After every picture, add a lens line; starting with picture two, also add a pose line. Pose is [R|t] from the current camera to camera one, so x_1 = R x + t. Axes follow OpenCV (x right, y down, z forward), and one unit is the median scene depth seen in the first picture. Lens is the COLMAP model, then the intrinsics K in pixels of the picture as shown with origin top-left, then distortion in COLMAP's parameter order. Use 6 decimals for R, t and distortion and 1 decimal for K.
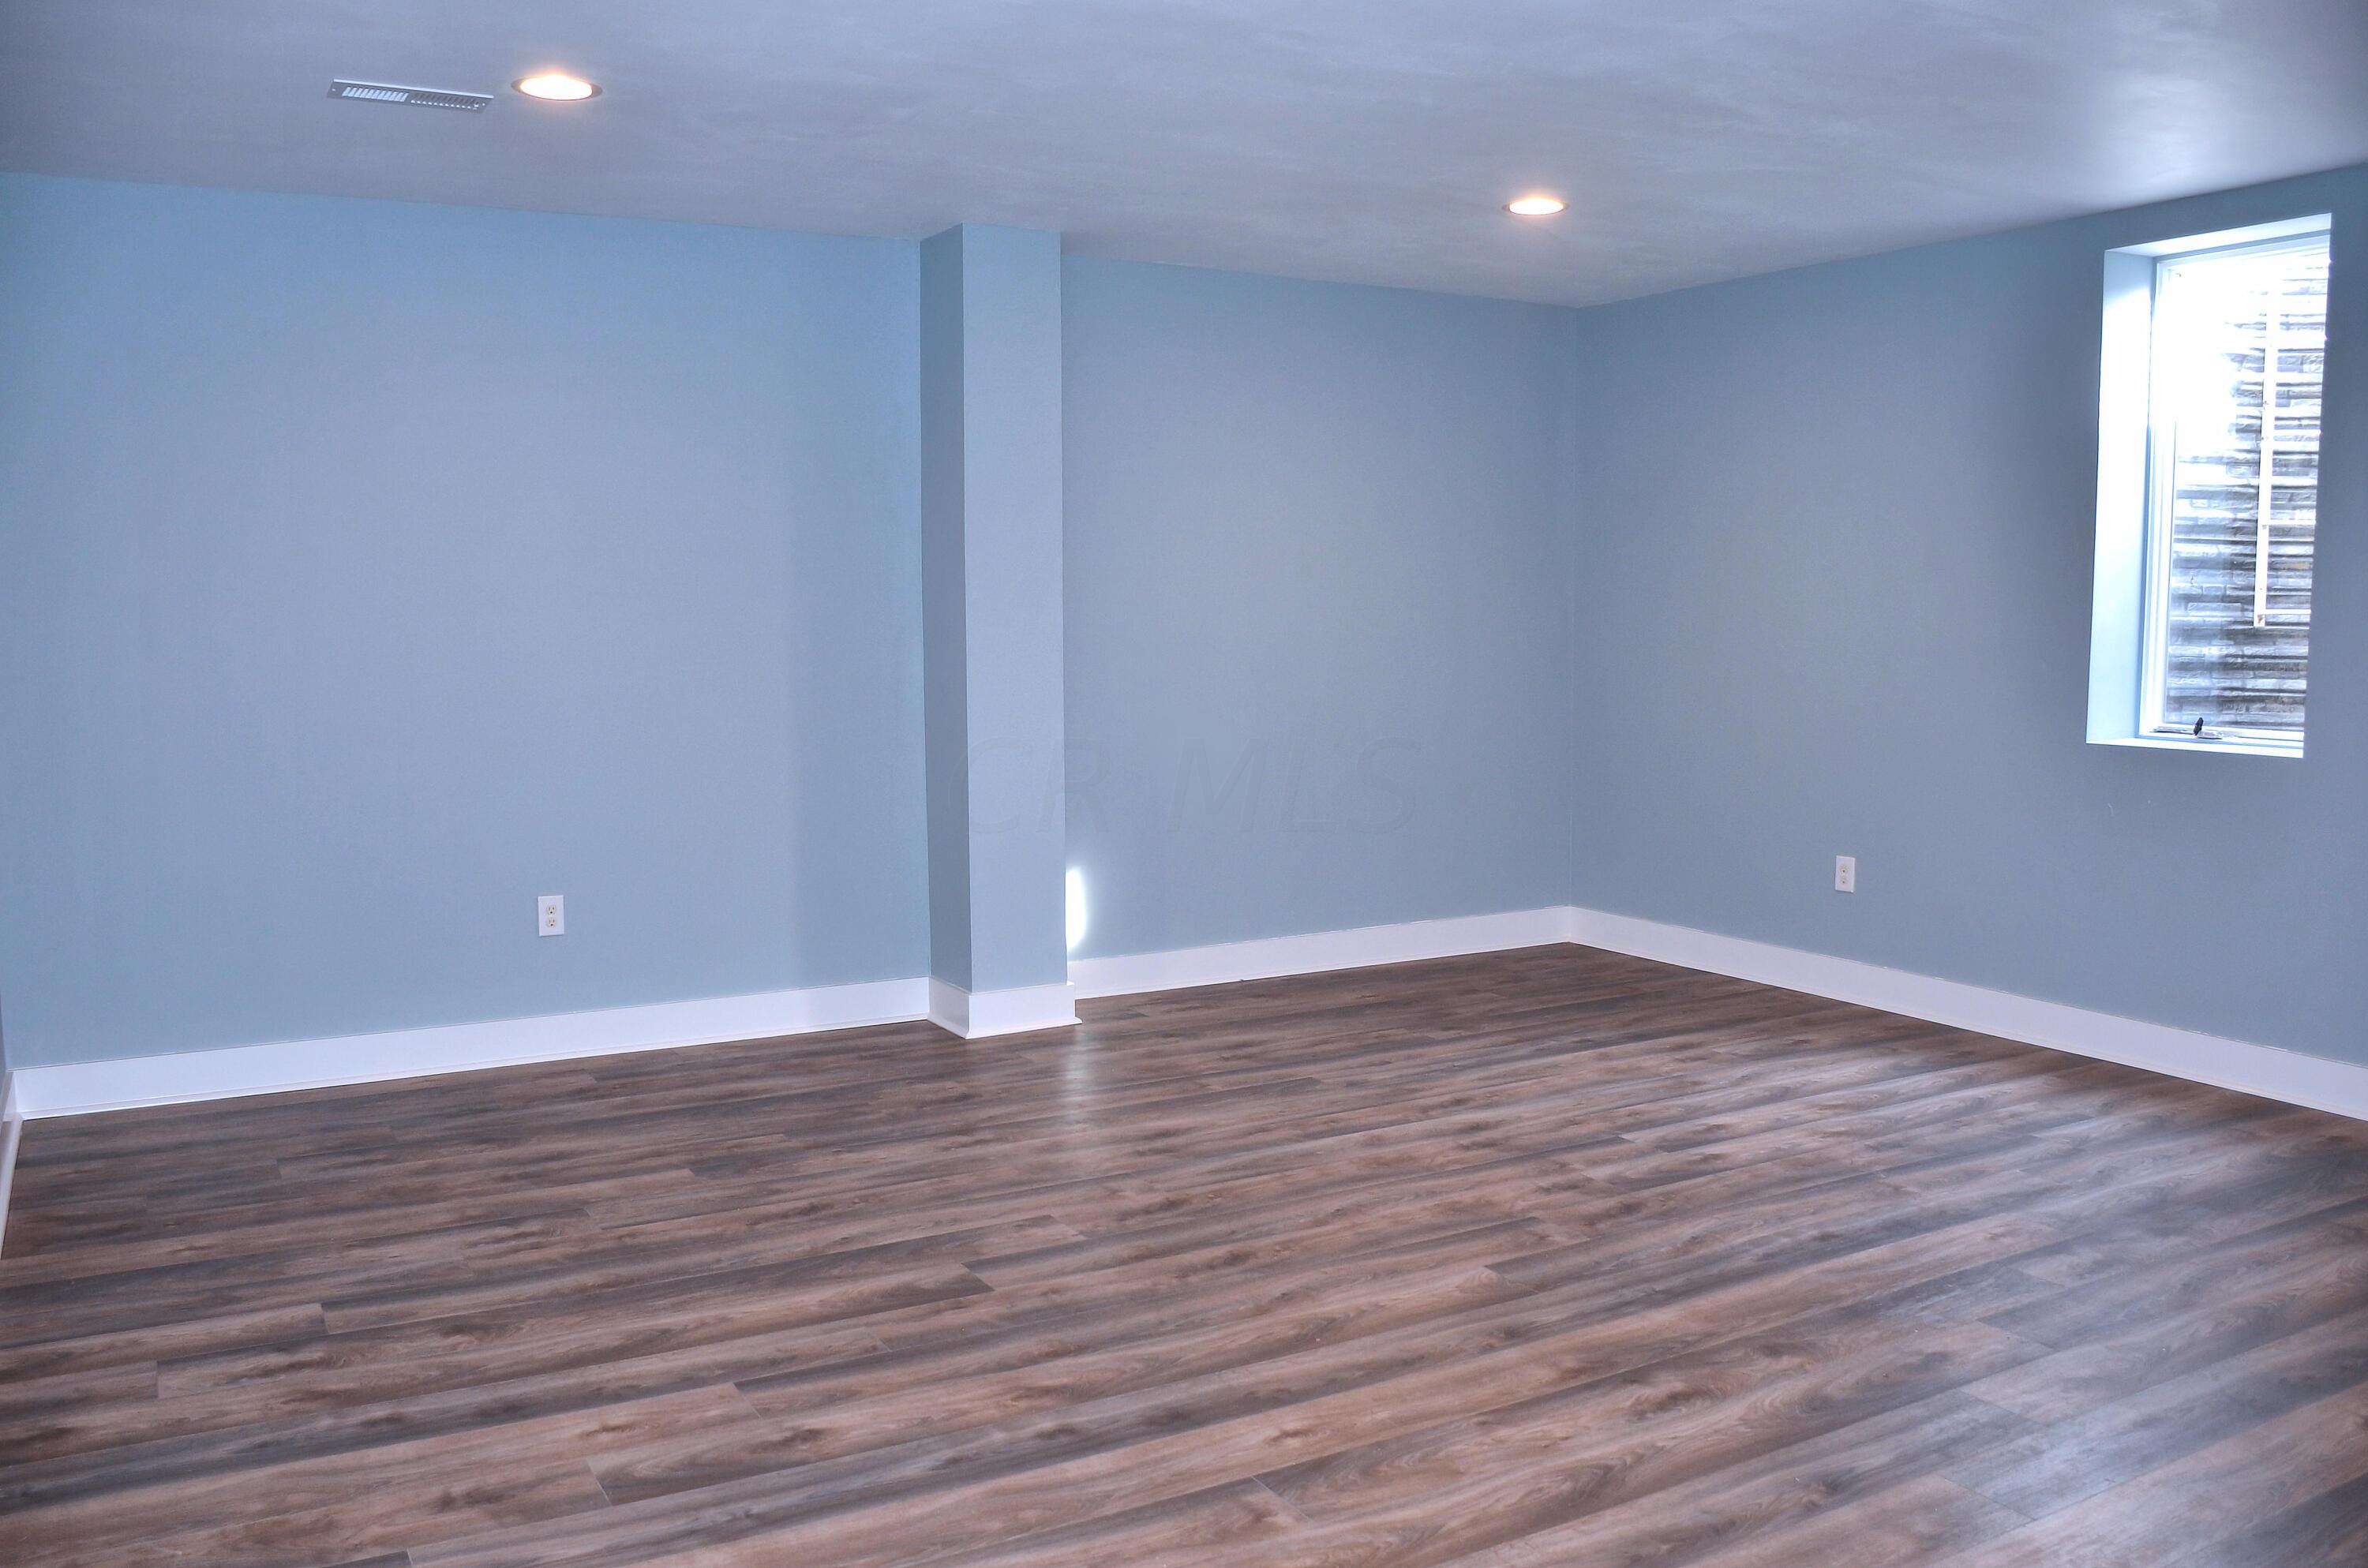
lens RADIAL K [[1861.6, 0, 1190.6], [0, 1861.6, 790.8], [0, 0, 1]] dist [-0.123984, 0.075144]
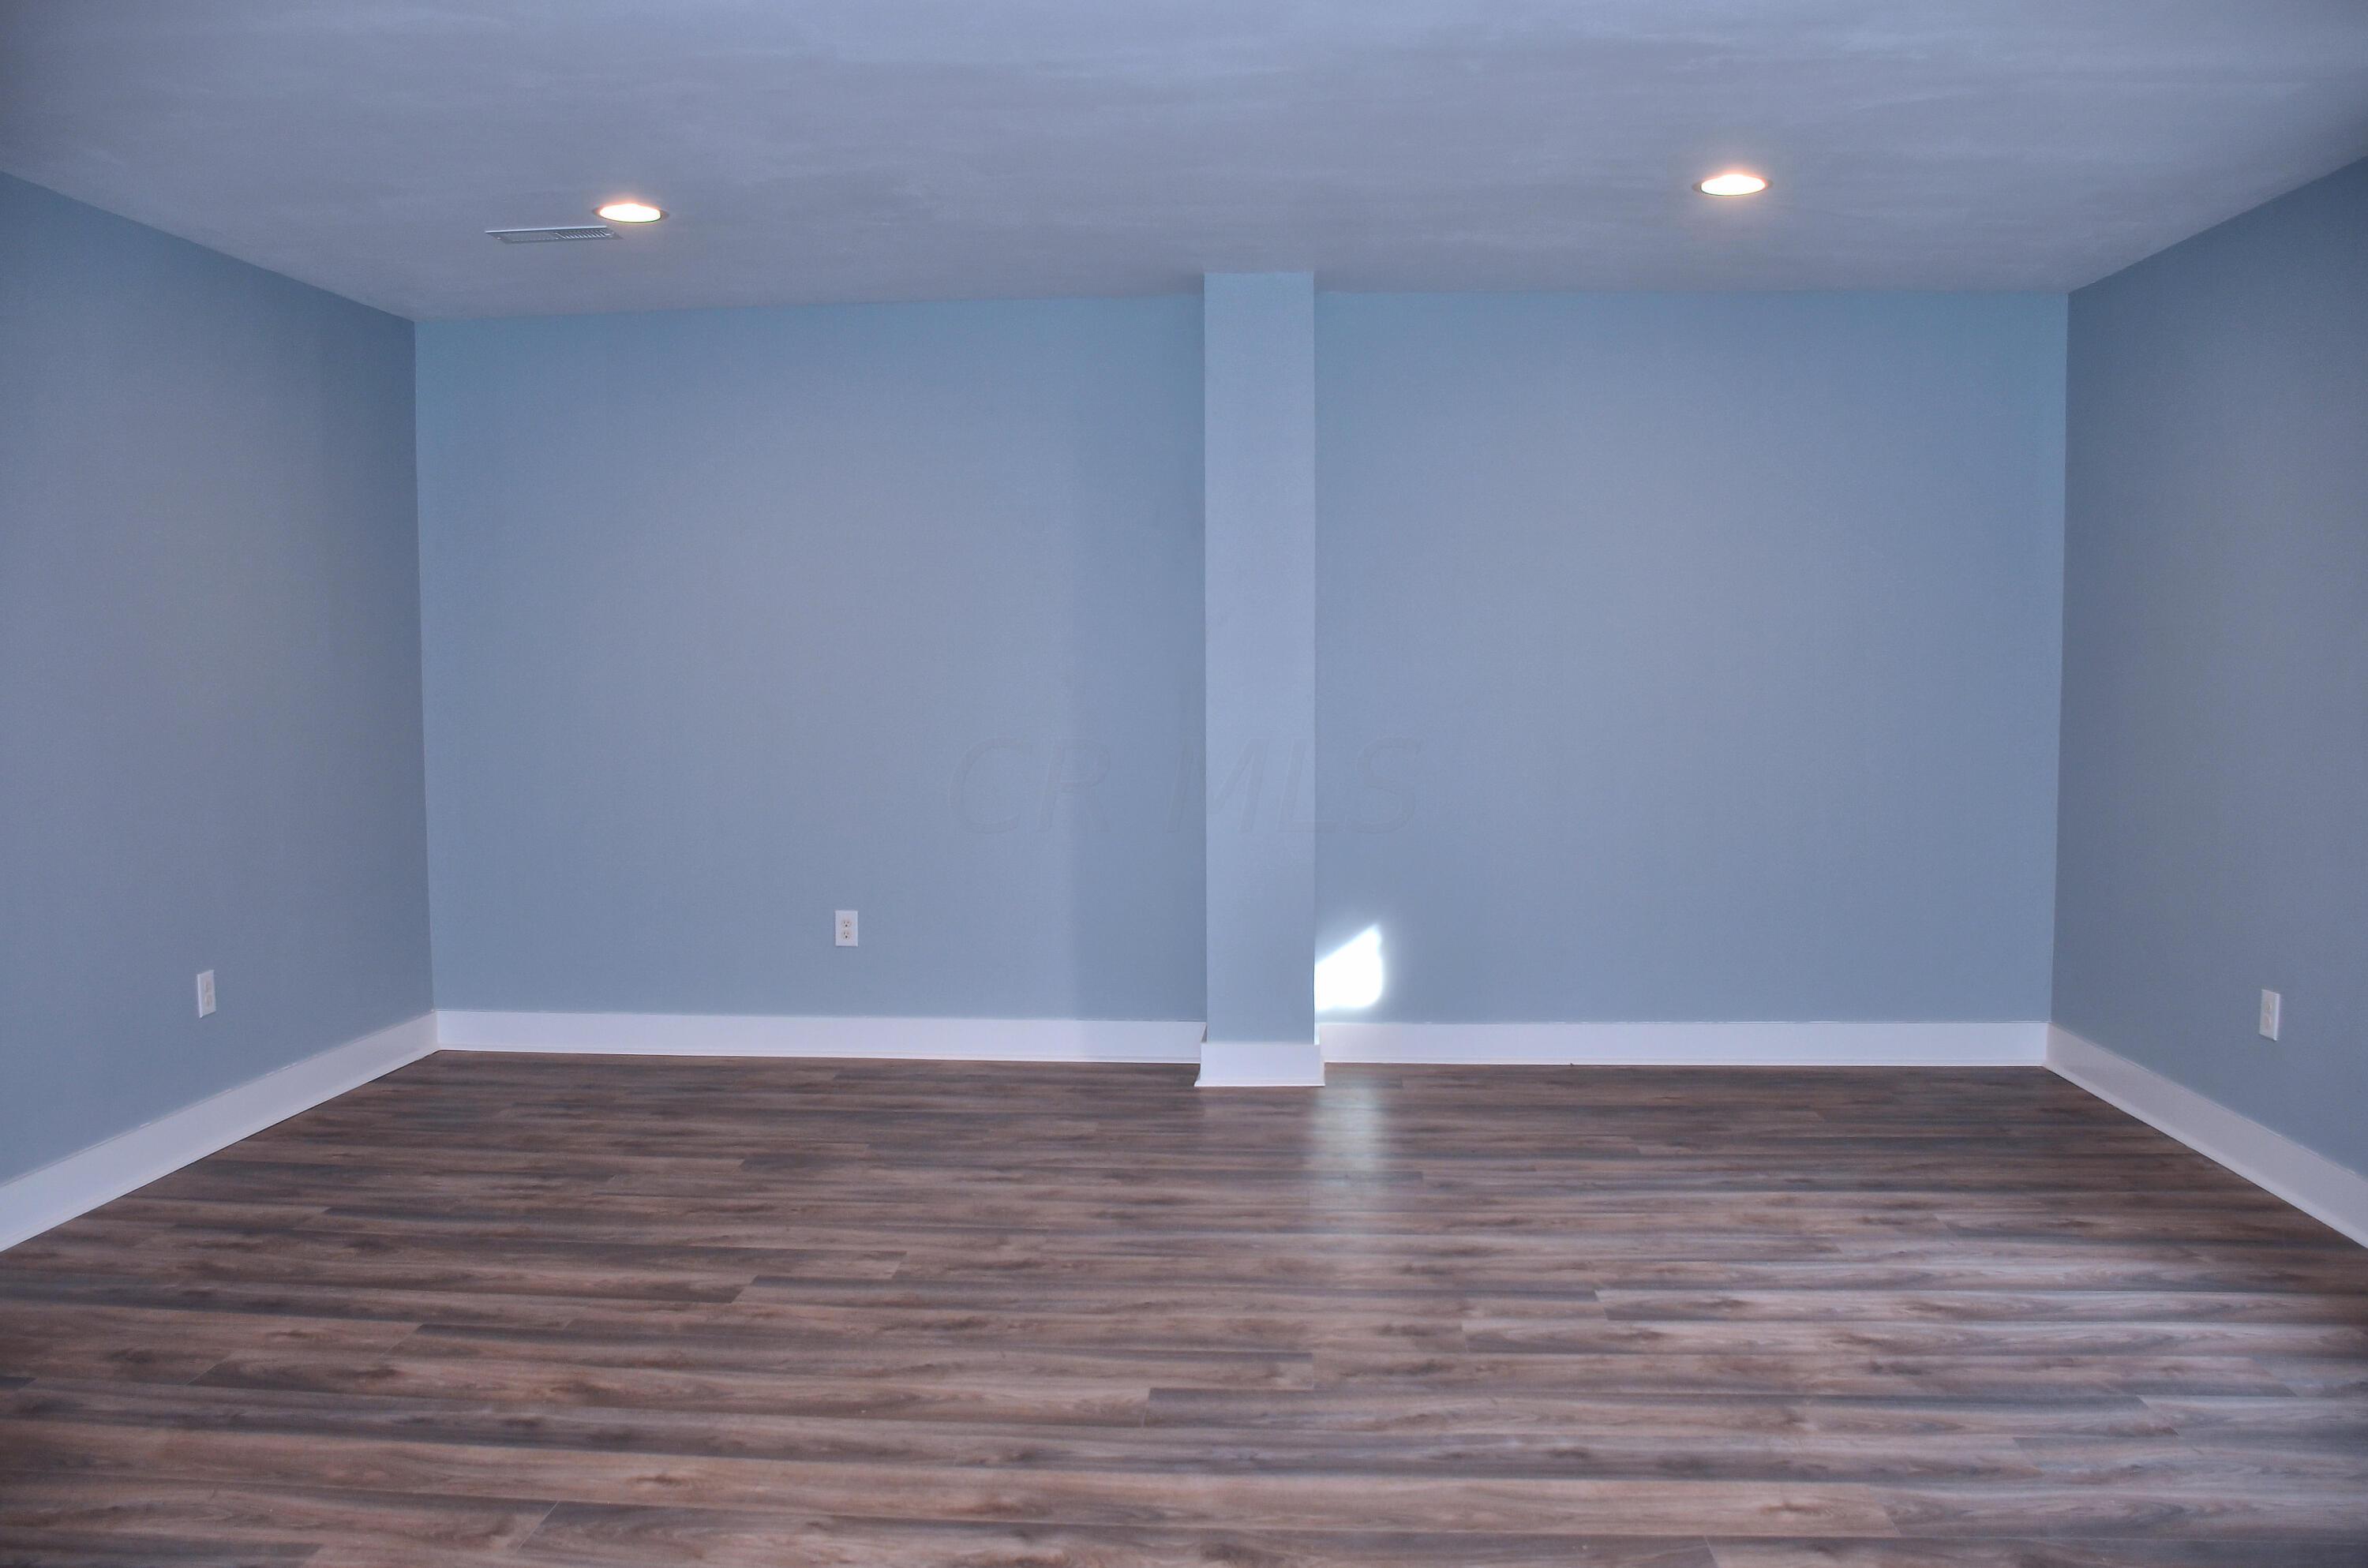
lens RADIAL K [[1861.6, 0, 1189.8], [0, 1861.6, 782.9], [0, 0, 1]] dist [-0.123984, 0.075144]
pose [[0.828753, 0.037065, -0.558386, 0.615323], [-0.051049, 0.998651, -0.009477, -0.028515], [0.557282, 0.036359, 0.829527, 0.231525]]
